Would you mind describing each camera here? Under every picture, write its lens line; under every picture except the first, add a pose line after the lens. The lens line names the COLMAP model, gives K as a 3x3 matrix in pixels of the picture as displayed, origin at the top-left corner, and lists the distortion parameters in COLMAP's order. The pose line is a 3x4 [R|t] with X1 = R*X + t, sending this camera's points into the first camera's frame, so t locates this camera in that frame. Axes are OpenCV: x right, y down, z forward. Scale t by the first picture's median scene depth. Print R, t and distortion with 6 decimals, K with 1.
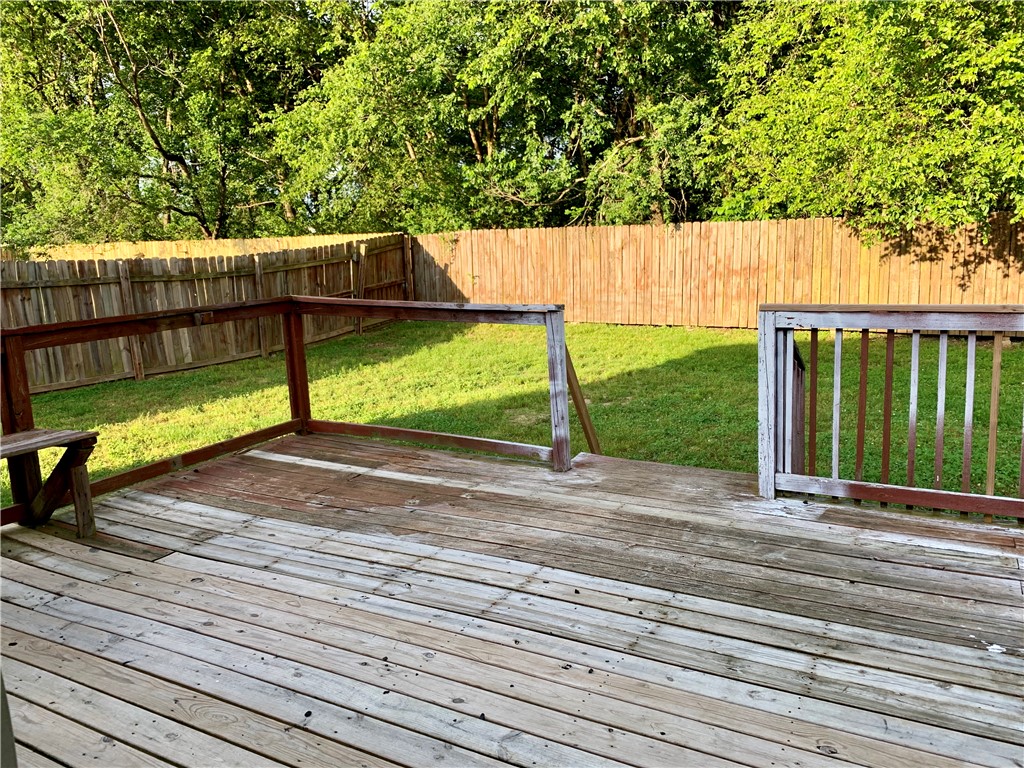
lens RADIAL K [[787.8, 0, 516.1], [0, 787.8, 385.3], [0, 0, 1]] dist [0.034028, -0.035414]
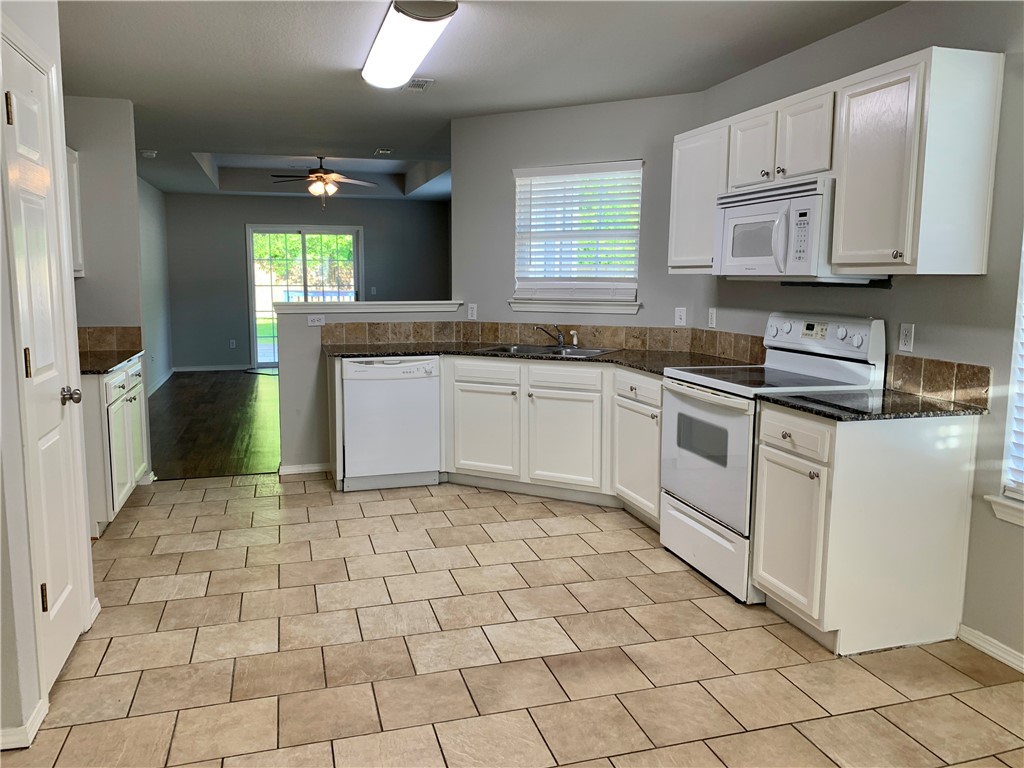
lens RADIAL K [[787.8, 0, 512.9], [0, 787.8, 380.7], [0, 0, 1]] dist [0.034028, -0.035414]
pose [[0.698177, -0.053779, 0.713902, -1.449555], [0.087432, 0.996115, -0.010469, 0.421587], [-0.710566, 0.069727, 0.700167, -2.057949]]
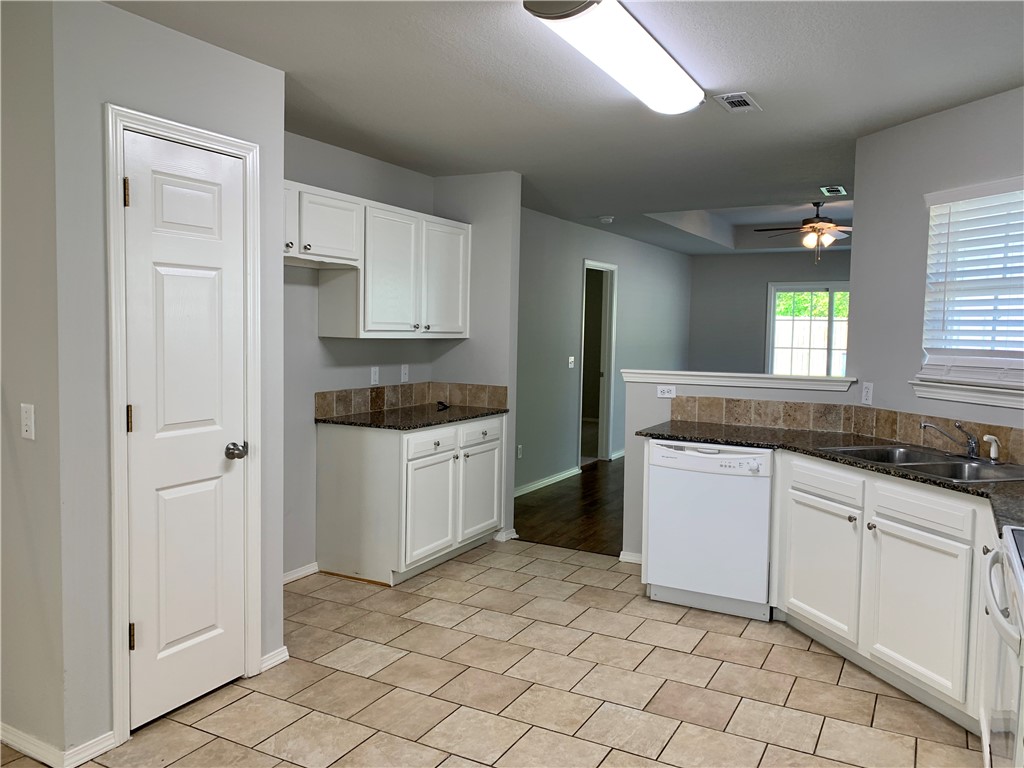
lens RADIAL K [[787.8, 0, 506.2], [0, 787.8, 376.8], [0, 0, 1]] dist [0.034028, -0.035414]
pose [[0.998370, 0.055827, 0.011898, -1.028860], [-0.054317, 0.993239, -0.102599, 0.390654], [-0.017546, 0.101785, 0.994652, -2.042983]]
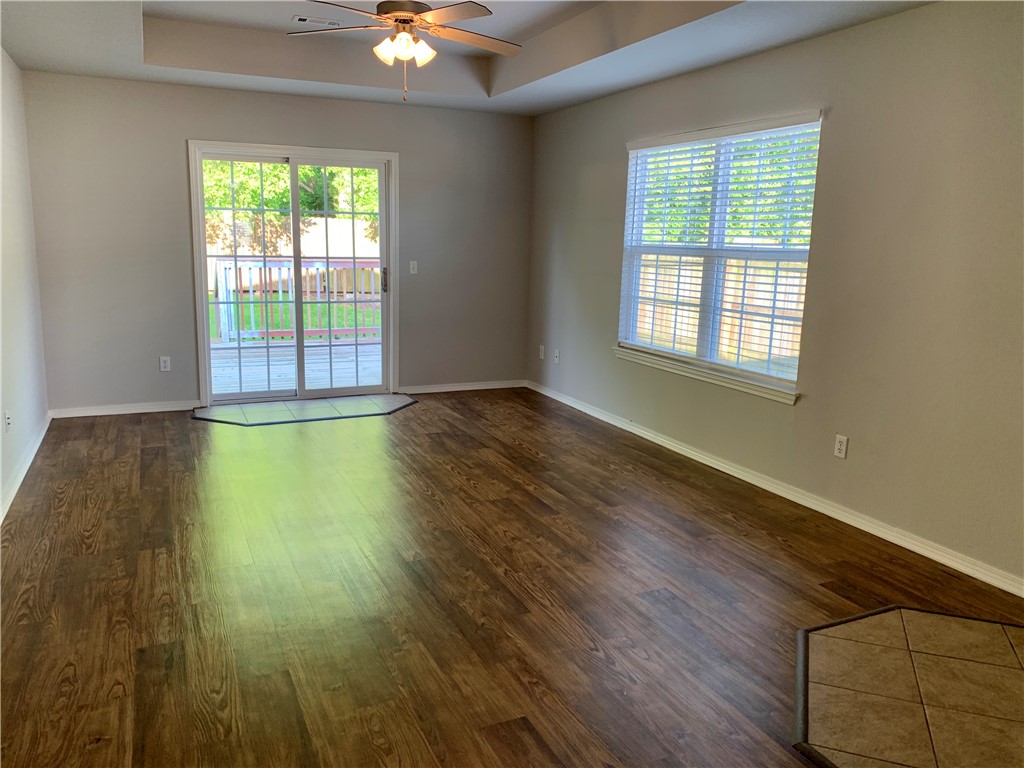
lens RADIAL K [[787.8, 0, 513.5], [0, 787.8, 387.9], [0, 0, 1]] dist [0.034028, -0.035414]
pose [[0.588333, -0.103122, 0.802016, -1.027264], [0.091599, 0.993950, 0.060607, 0.215609], [-0.803414, 0.037807, 0.594219, -0.987605]]
